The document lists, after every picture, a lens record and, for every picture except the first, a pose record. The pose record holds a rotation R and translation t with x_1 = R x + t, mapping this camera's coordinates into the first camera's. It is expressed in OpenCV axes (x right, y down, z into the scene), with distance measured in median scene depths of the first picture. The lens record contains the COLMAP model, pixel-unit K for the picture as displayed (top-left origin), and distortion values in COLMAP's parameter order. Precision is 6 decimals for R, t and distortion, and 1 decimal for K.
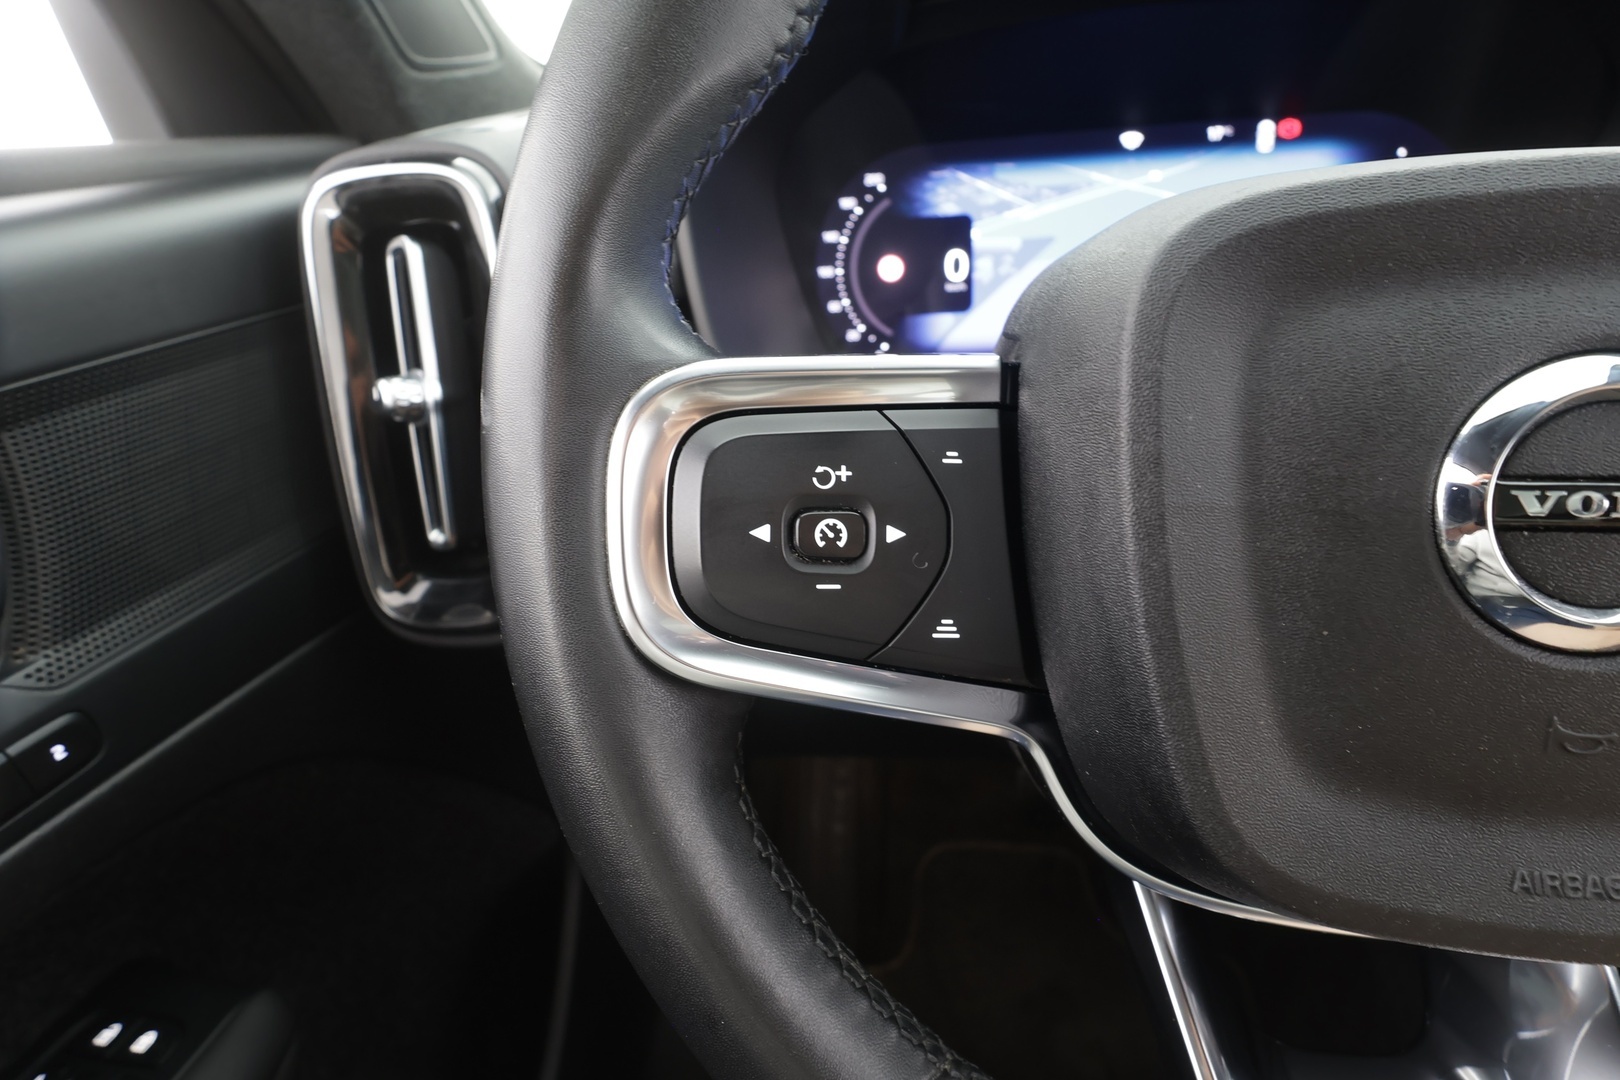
lens RADIAL K [[815.1, 0, 765.7], [0, 815.1, 542.8], [0, 0, 1]] dist [-0.011750, -0.000391]
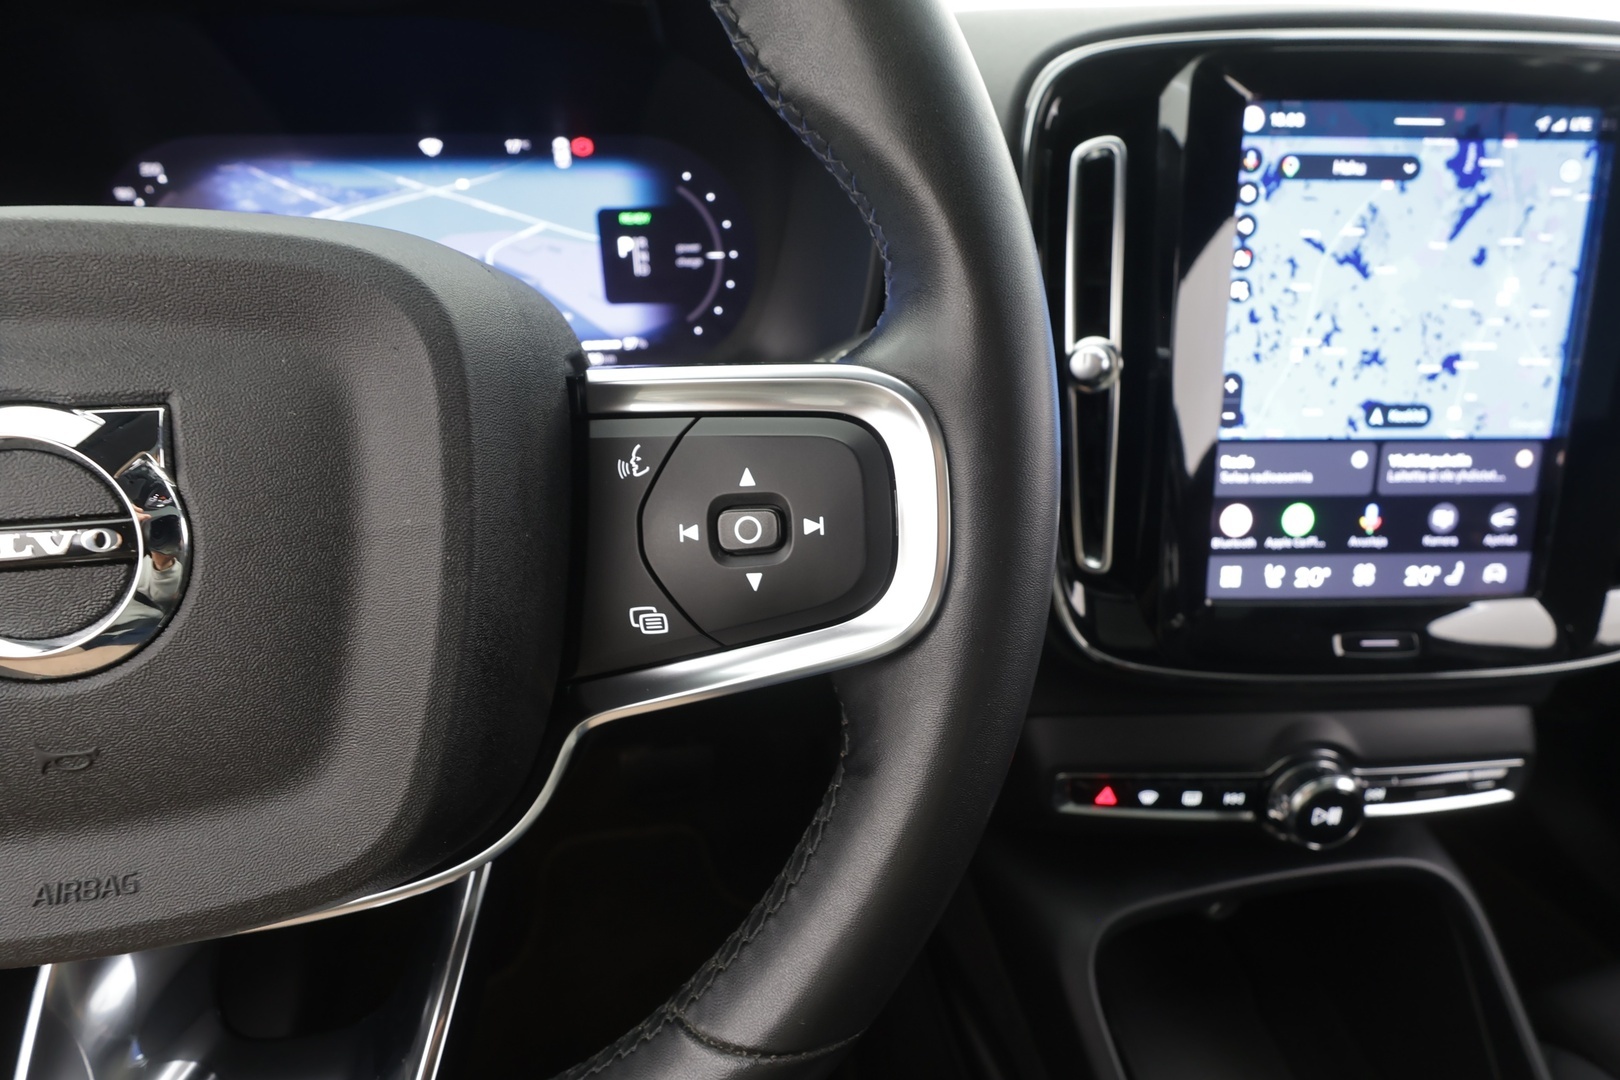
lens RADIAL K [[754.2, 0, 816.1], [0, 754.2, 543.6], [0, 0, 1]] dist [0.002523, -0.000098]
pose [[0.948084, -0.084851, 0.306491, 0.673301], [0.066992, 0.995410, 0.068345, -0.025992], [-0.310883, -0.044265, 0.949417, -0.115417]]
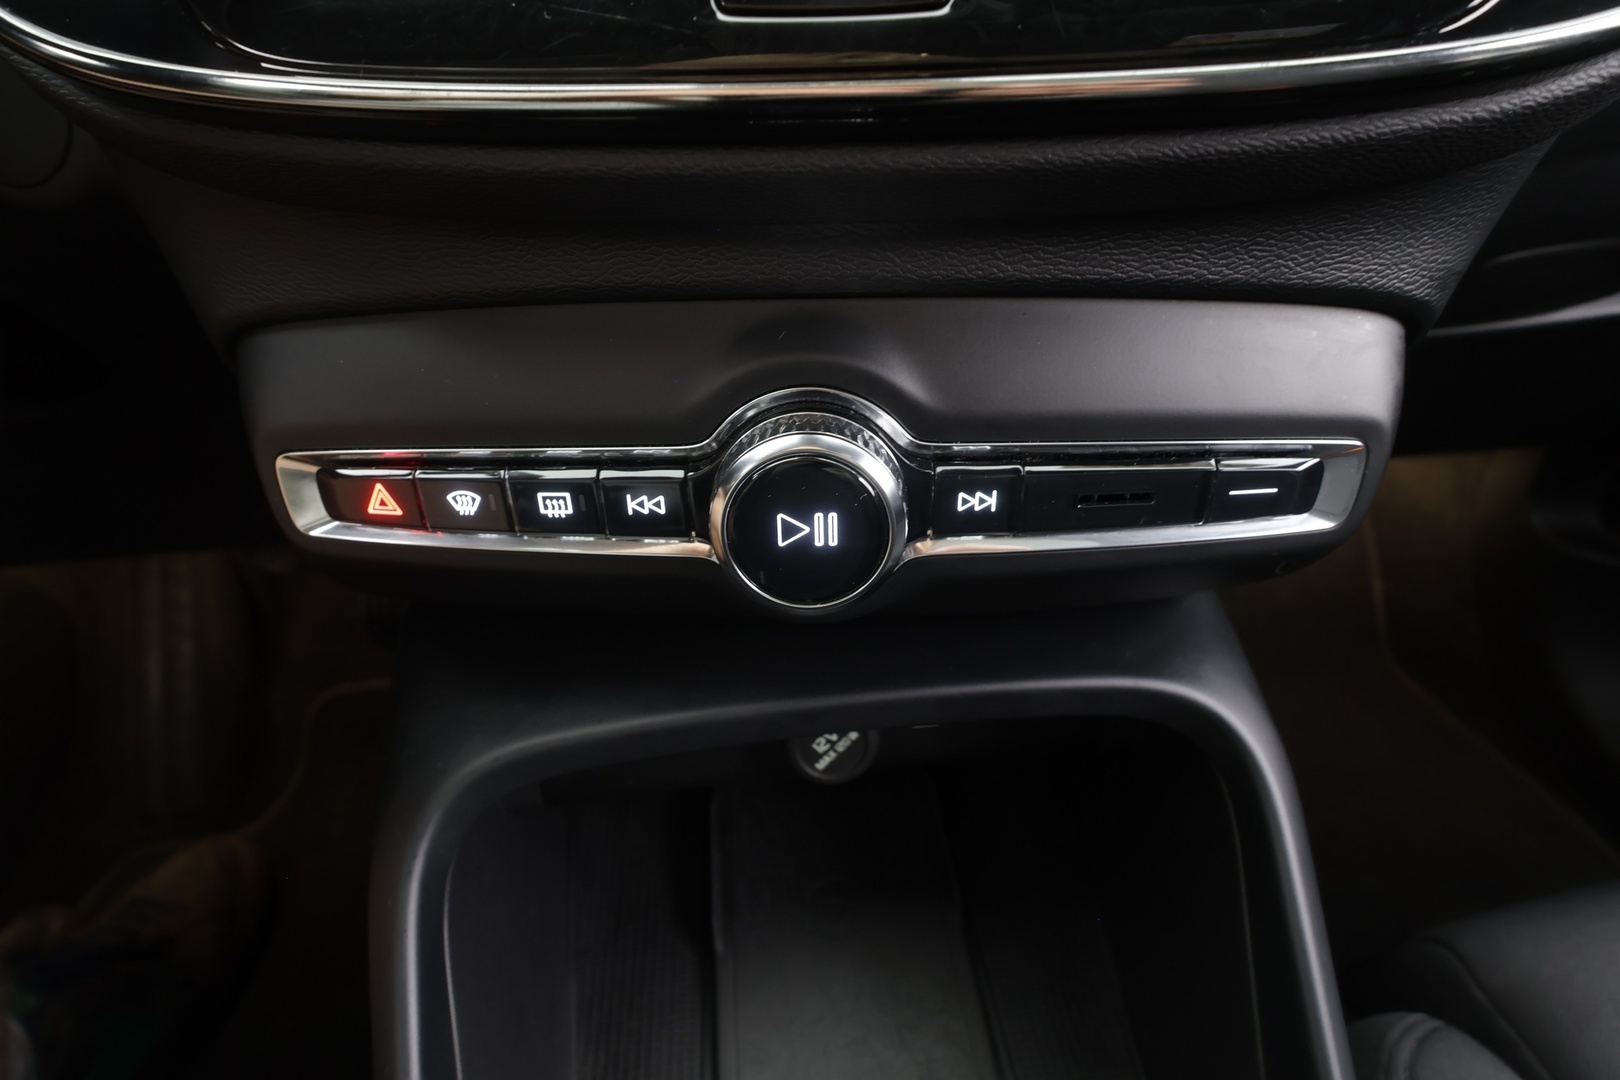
lens RADIAL K [[754.2, 0, 811.3], [0, 754.2, 543.4], [0, 0, 1]] dist [0.002523, -0.000098]
pose [[0.973035, -0.113221, 0.200957, 1.535038], [0.076080, 0.980020, 0.183774, 0.390128], [-0.217749, -0.163530, 0.962208, 0.211167]]
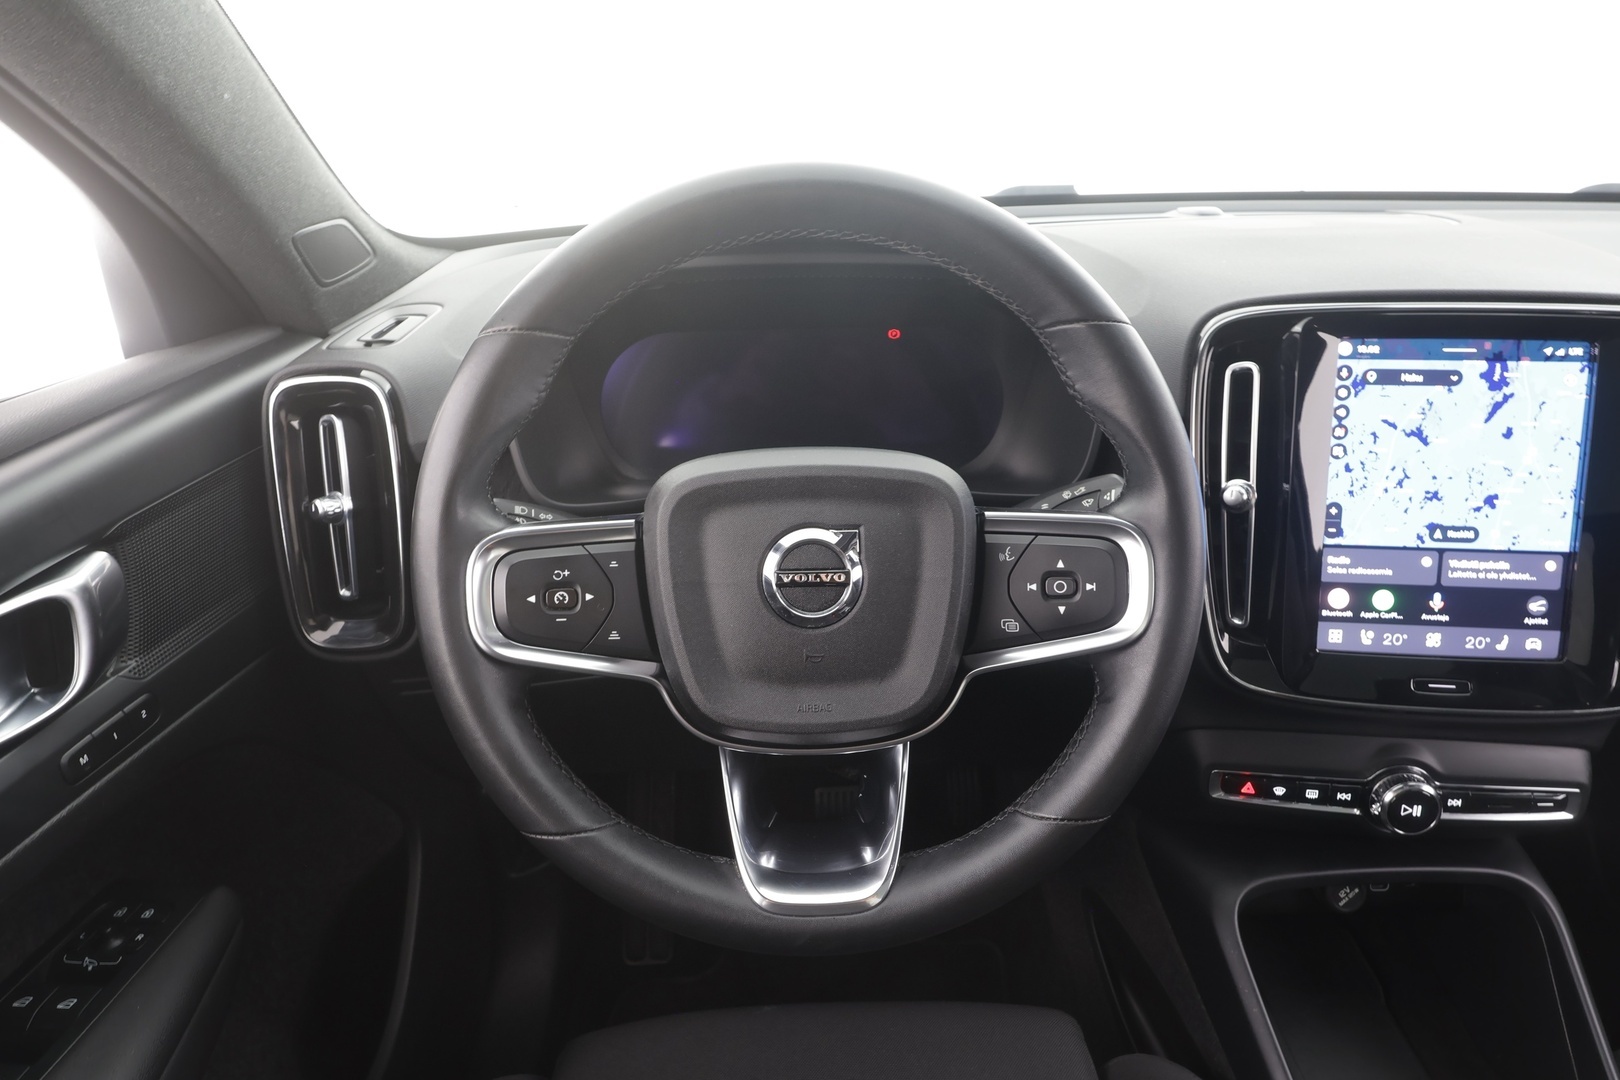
lens RADIAL K [[912.8, 0, 802.7], [0, 912.8, 544.1], [0, 0, 1]] dist [-0.001112, 0.003530]
pose [[0.984718, -0.021654, 0.172808, 0.162714], [0.024504, 0.999596, -0.014376, -0.058080], [-0.172426, 0.018390, 0.984851, -0.919011]]
